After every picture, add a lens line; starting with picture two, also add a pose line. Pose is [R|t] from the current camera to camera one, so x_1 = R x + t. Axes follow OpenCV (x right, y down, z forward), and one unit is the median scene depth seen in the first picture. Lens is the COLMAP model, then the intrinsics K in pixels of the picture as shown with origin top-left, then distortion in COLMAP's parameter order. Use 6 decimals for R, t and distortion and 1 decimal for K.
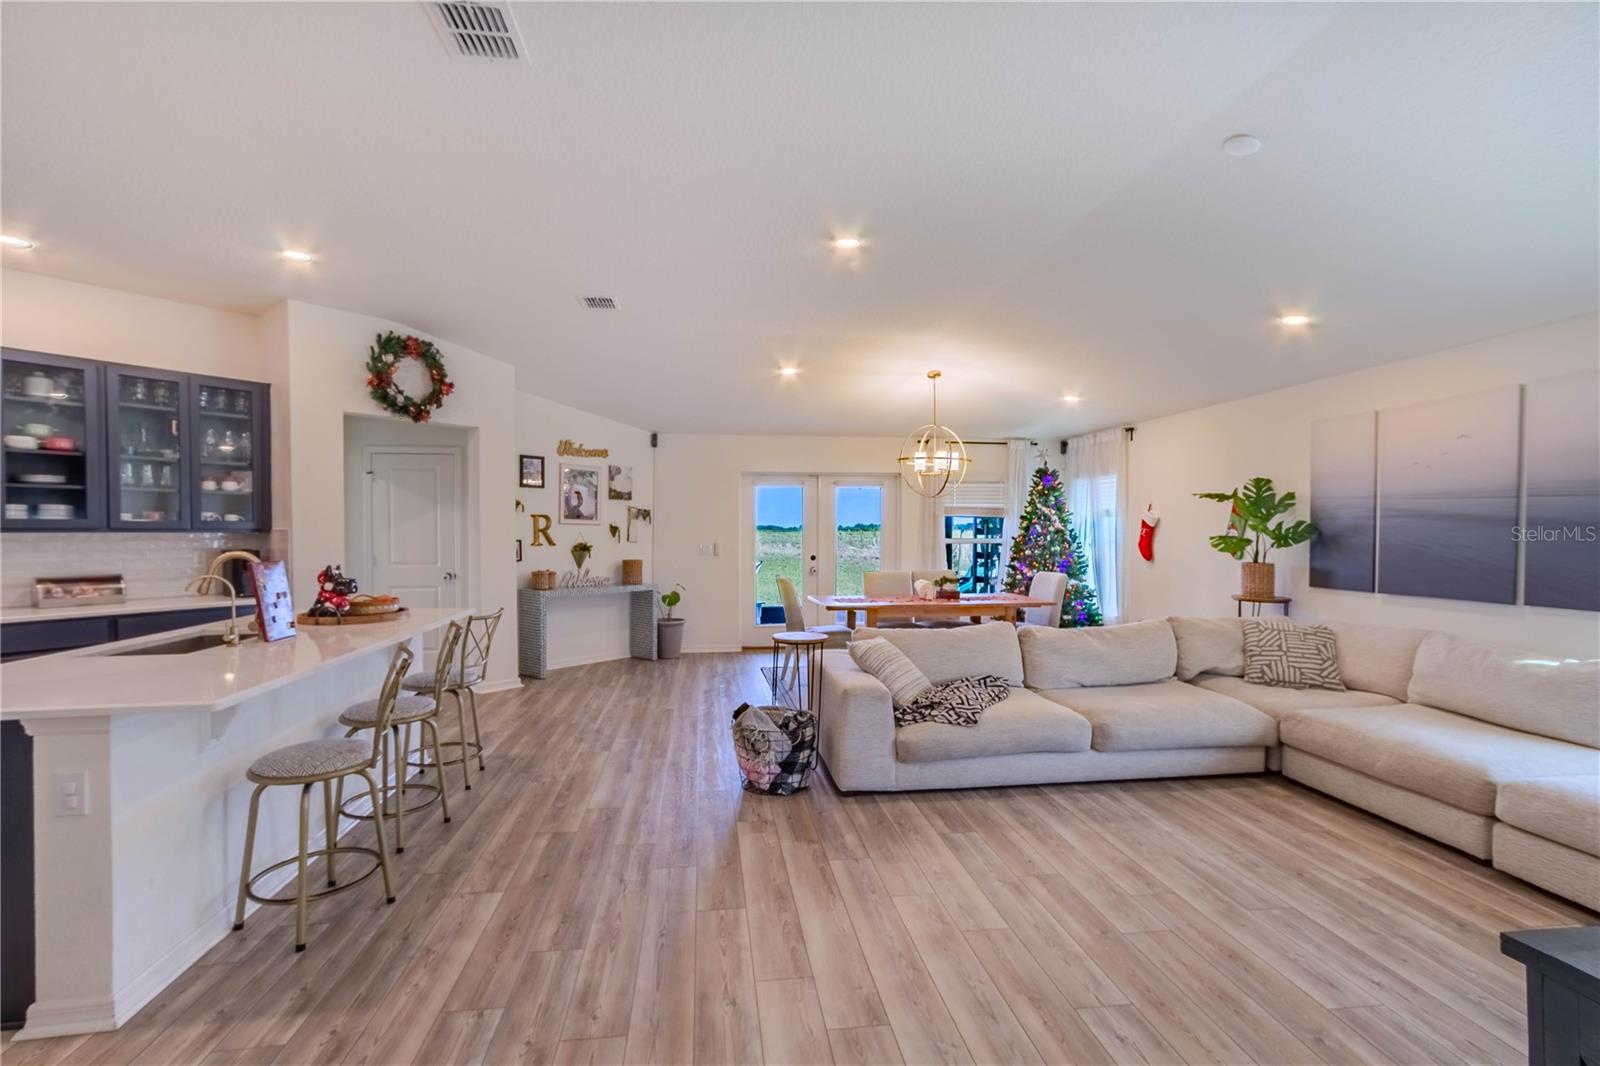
lens RADIAL K [[733.7, 0, 794.2], [0, 733.7, 533.3], [0, 0, 1]] dist [-0.010787, 0.012840]
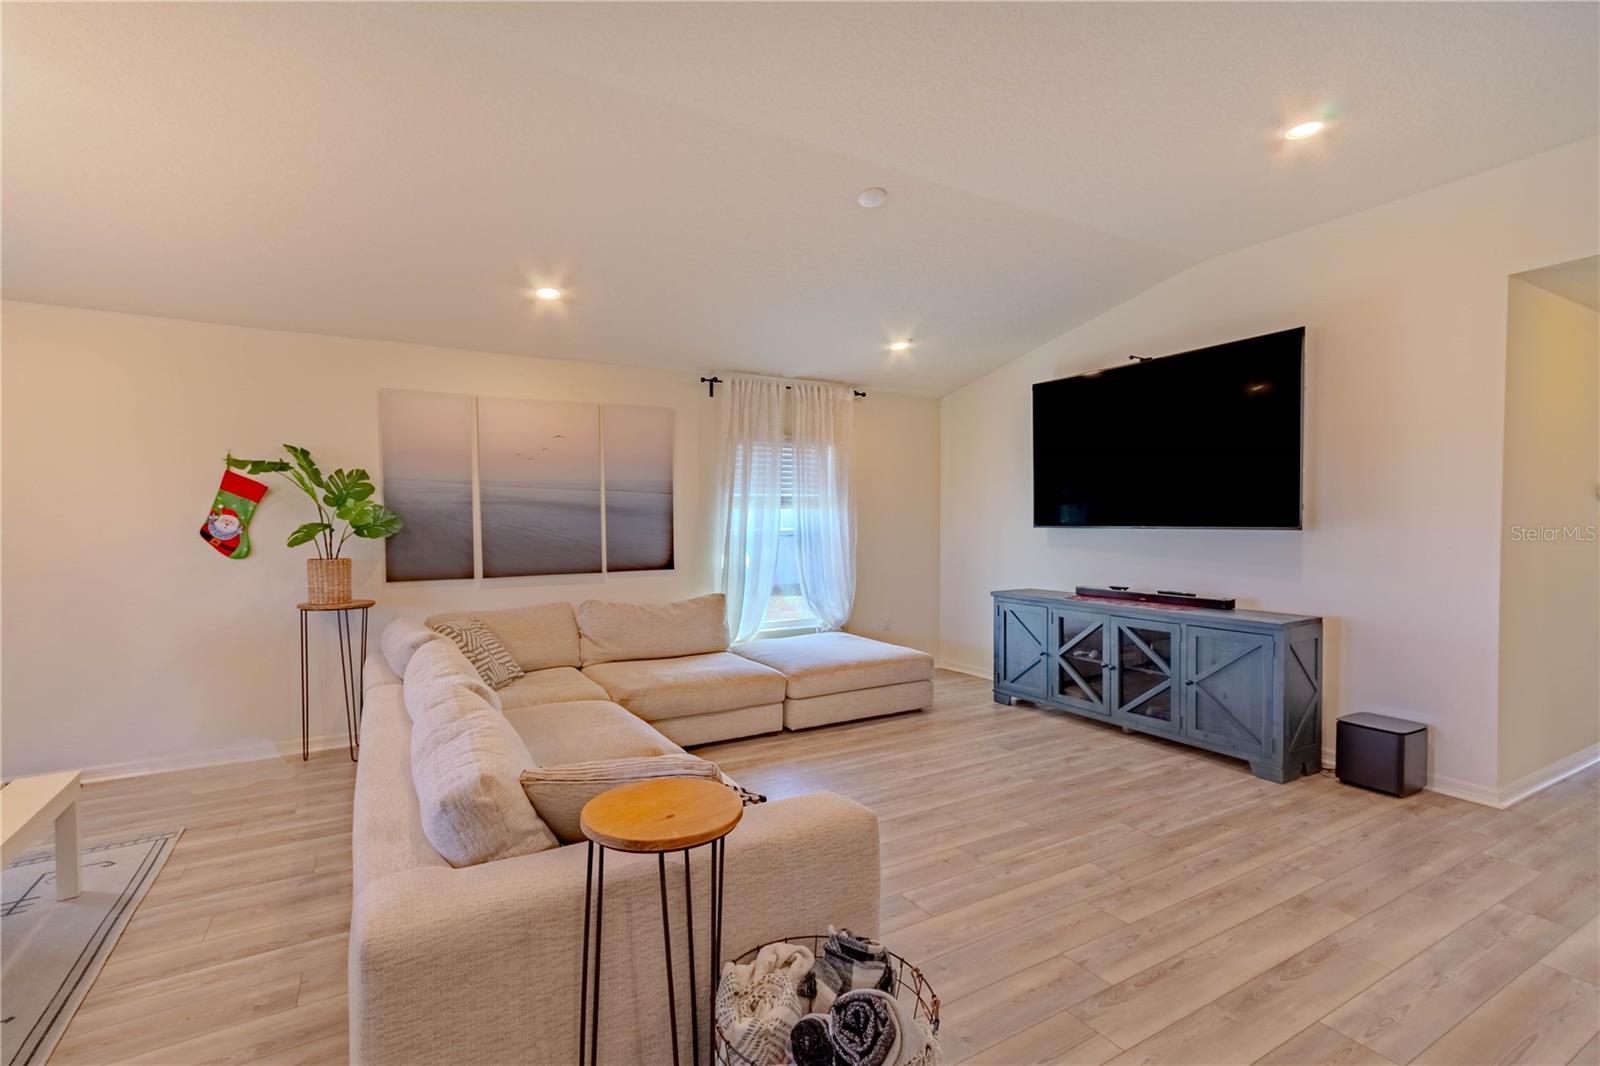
lens RADIAL K [[733.7, 0, 801.4], [0, 733.7, 544.4], [0, 0, 1]] dist [-0.010787, 0.012840]
pose [[-0.393914, -0.025058, 0.918806, -0.277950], [0.010904, 0.999431, 0.031931, 0.007187], [-0.919083, 0.022597, -0.393416, 0.932948]]
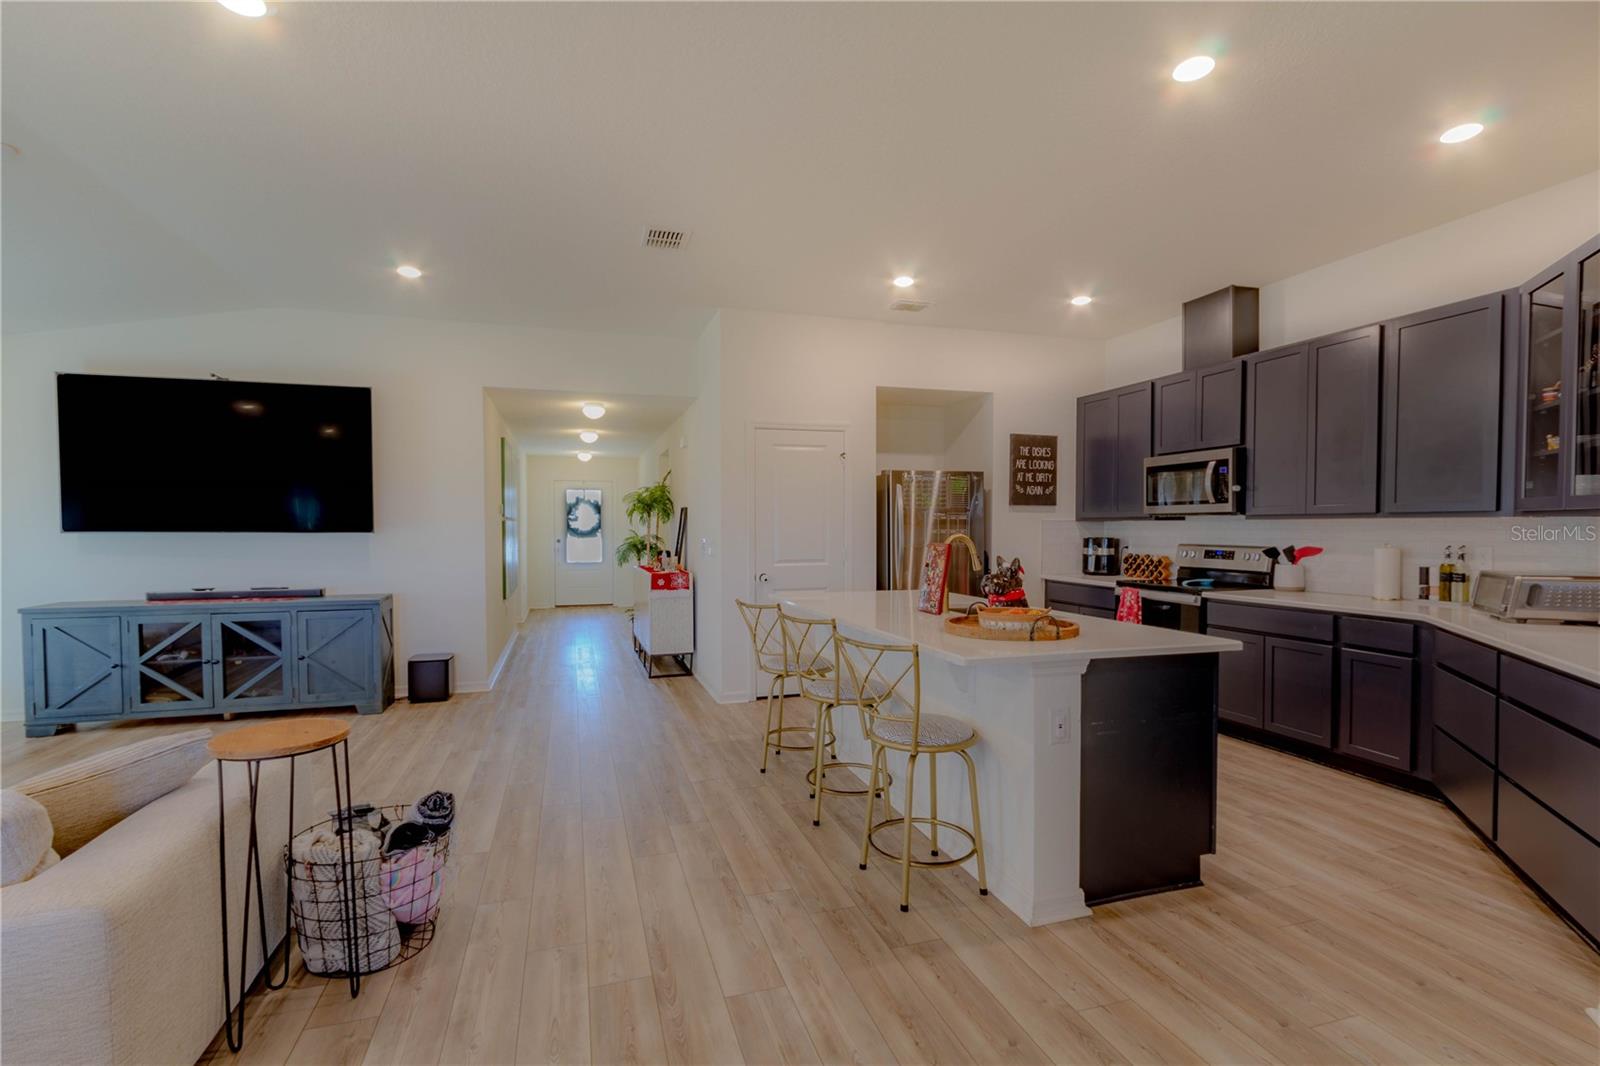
lens RADIAL K [[733.7, 0, 788.2], [0, 733.7, 537.5], [0, 0, 1]] dist [-0.010787, 0.012840]
pose [[-0.986407, 0.003876, -0.164274, -0.197046], [-0.000012, 0.999720, 0.023663, 0.003043], [0.164320, 0.023343, -0.986131, 1.314136]]
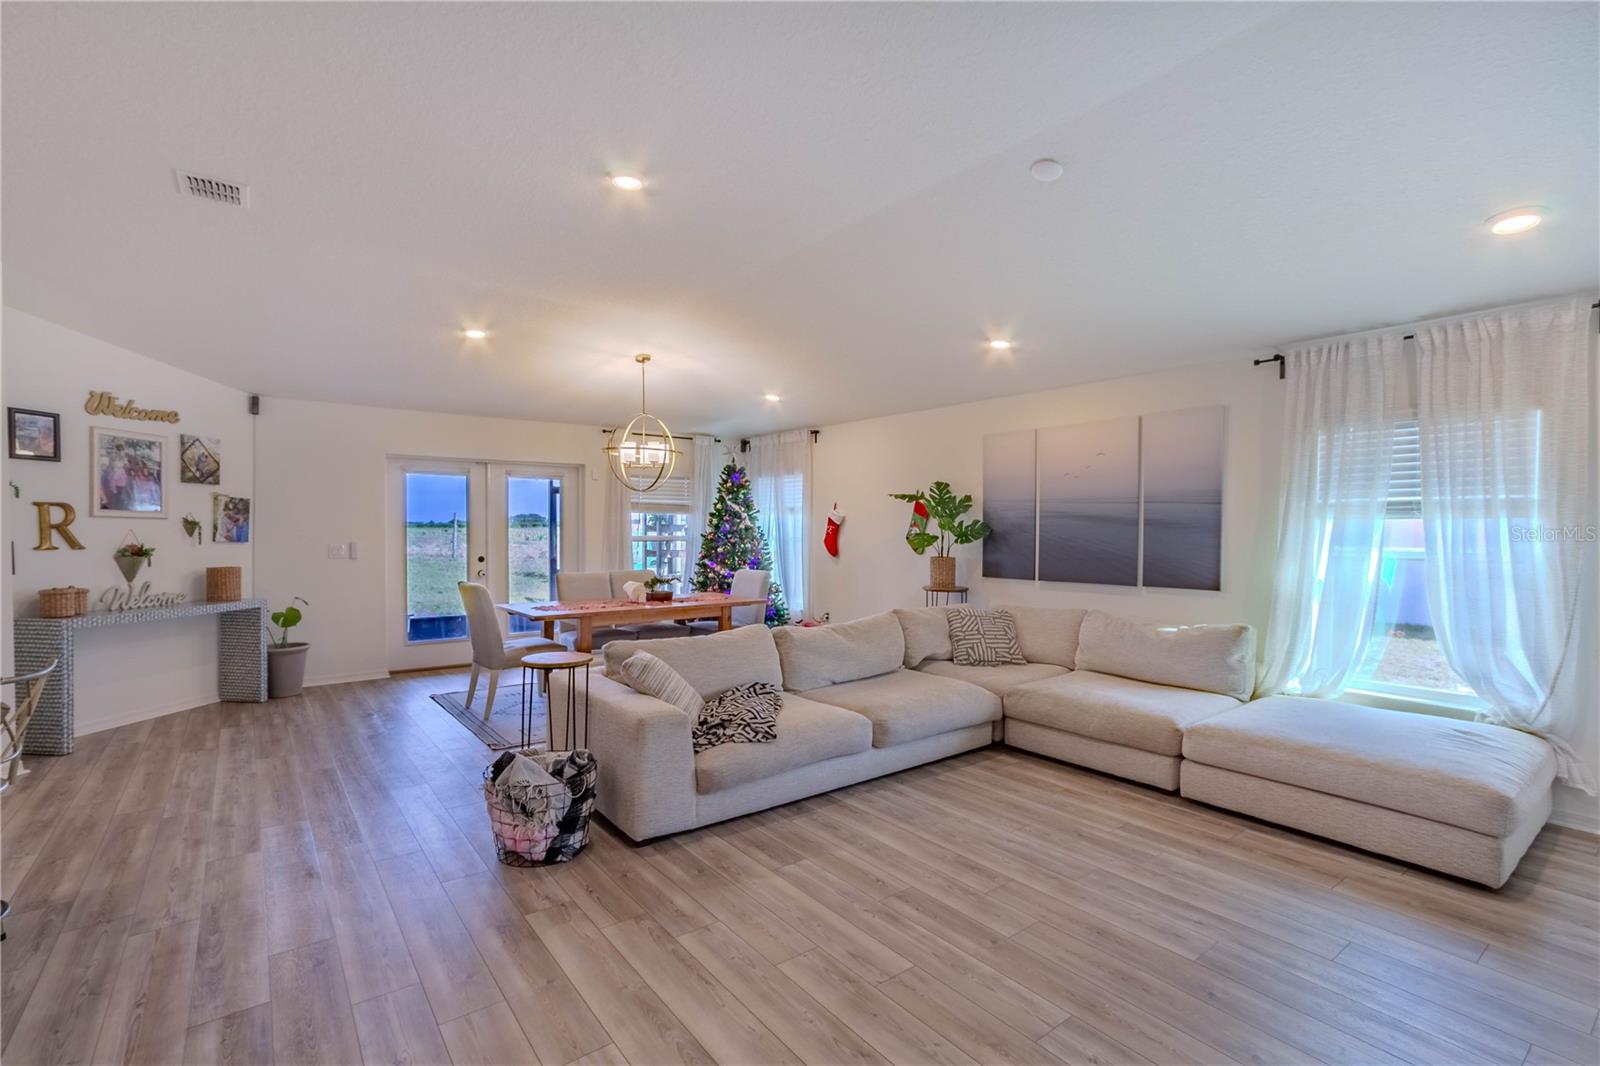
lens RADIAL K [[733.7, 0, 791.4], [0, 733.7, 535.3], [0, 0, 1]] dist [-0.010787, 0.012840]
pose [[0.866275, -0.003027, 0.499558, -0.148079], [-0.000202, 0.999979, 0.006410, -0.000192], [-0.499567, -0.005653, 0.866257, 0.148582]]
